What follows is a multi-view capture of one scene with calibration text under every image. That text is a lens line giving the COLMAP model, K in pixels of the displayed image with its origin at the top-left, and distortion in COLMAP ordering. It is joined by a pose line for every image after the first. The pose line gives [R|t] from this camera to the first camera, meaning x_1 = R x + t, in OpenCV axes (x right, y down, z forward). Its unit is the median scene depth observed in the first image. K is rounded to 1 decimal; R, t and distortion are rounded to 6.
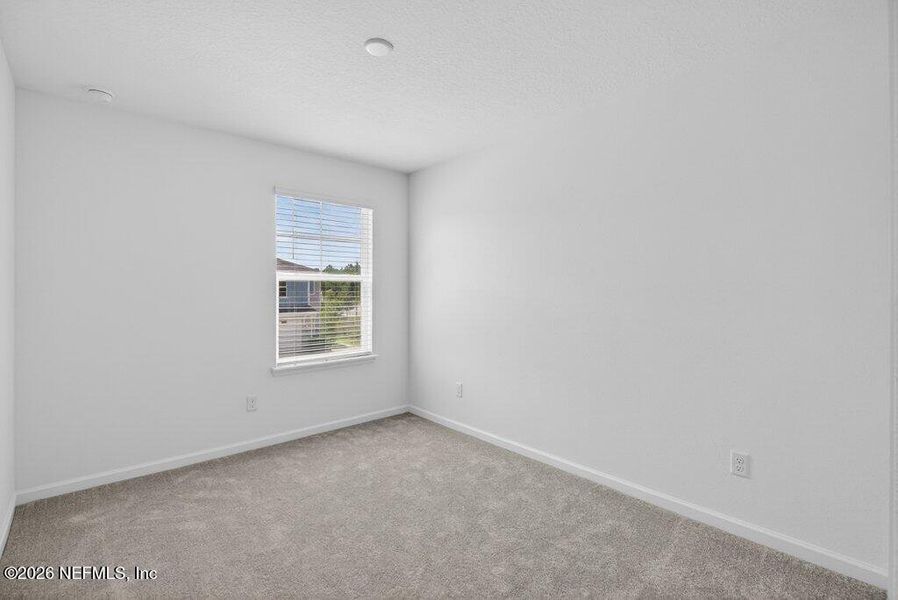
lens RADIAL K [[407.0, 0, 453.6], [0, 407.0, 294.8], [0, 0, 1]] dist [-0.003251, -0.000384]
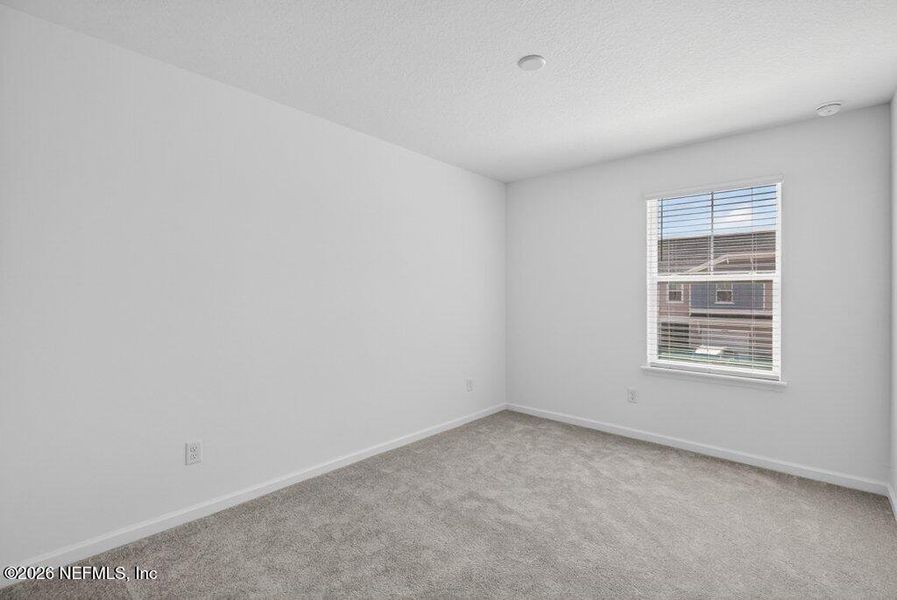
lens RADIAL K [[406.5, 0, 453.1], [0, 406.5, 294.8], [0, 0, 1]] dist [-0.003251, -0.000384]
pose [[0.125709, 0.007208, -0.992041, 0.446421], [-0.009938, 0.999933, 0.006006, -0.004406], [0.992017, 0.009104, 0.125772, 0.323957]]
